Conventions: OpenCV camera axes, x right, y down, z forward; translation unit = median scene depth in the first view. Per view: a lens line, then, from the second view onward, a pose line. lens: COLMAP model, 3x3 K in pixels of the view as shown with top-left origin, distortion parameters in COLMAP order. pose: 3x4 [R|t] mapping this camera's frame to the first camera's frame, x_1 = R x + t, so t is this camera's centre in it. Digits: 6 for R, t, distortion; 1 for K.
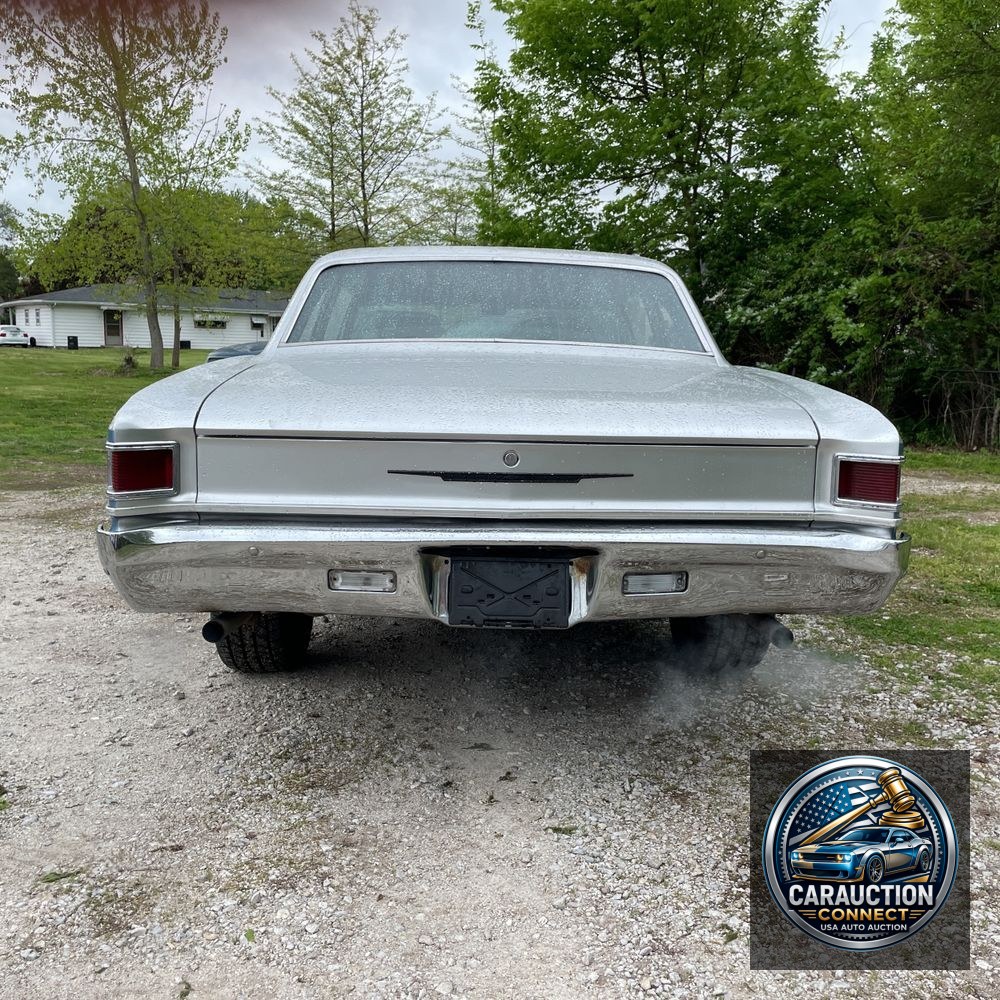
lens RADIAL K [[1002.1, 0, 485.5], [0, 1002.1, 495.3], [0, 0, 1]] dist [0.085555, -0.104164]
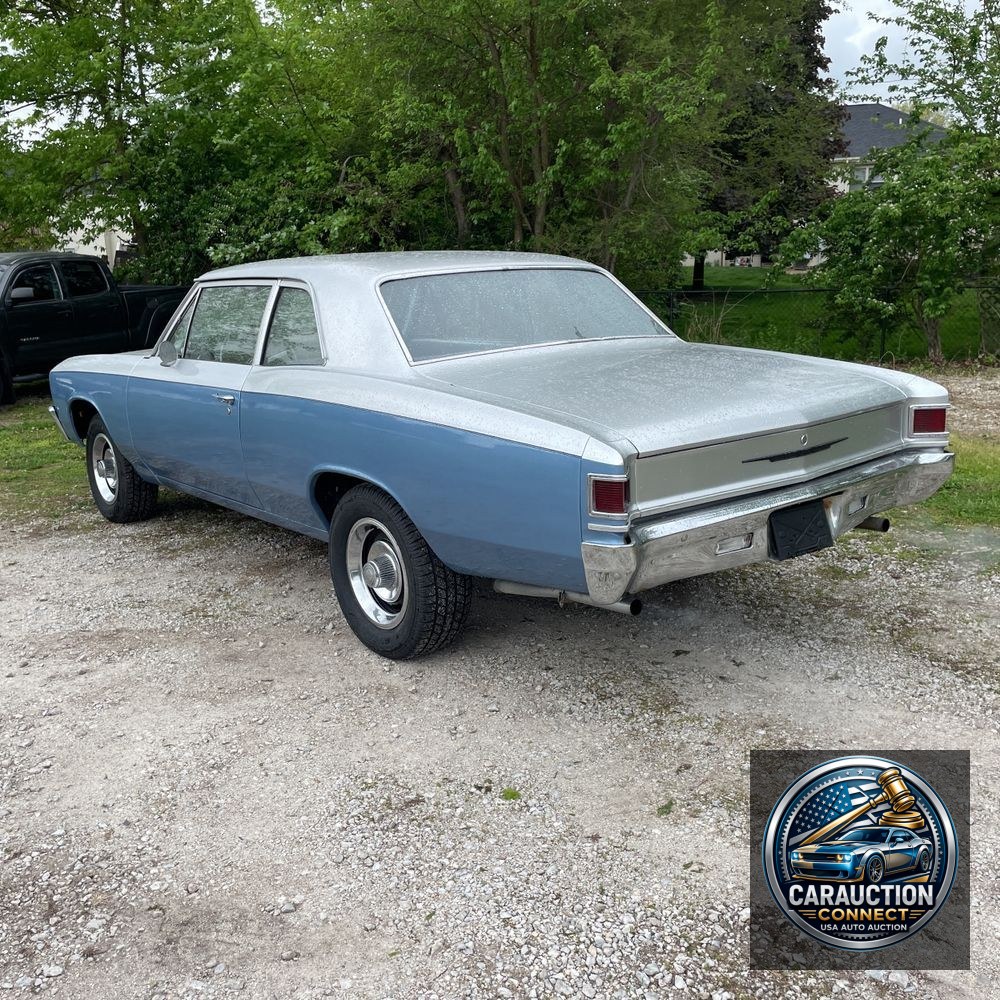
lens RADIAL K [[1002.1, 0, 485.5], [0, 1002.1, 495.3], [0, 0, 1]] dist [0.085555, -0.104164]
pose [[0.800767, -0.179547, 0.571433, -1.020178], [0.133318, 0.983511, 0.122201, -0.168436], [-0.583951, -0.021672, 0.811499, 0.072483]]
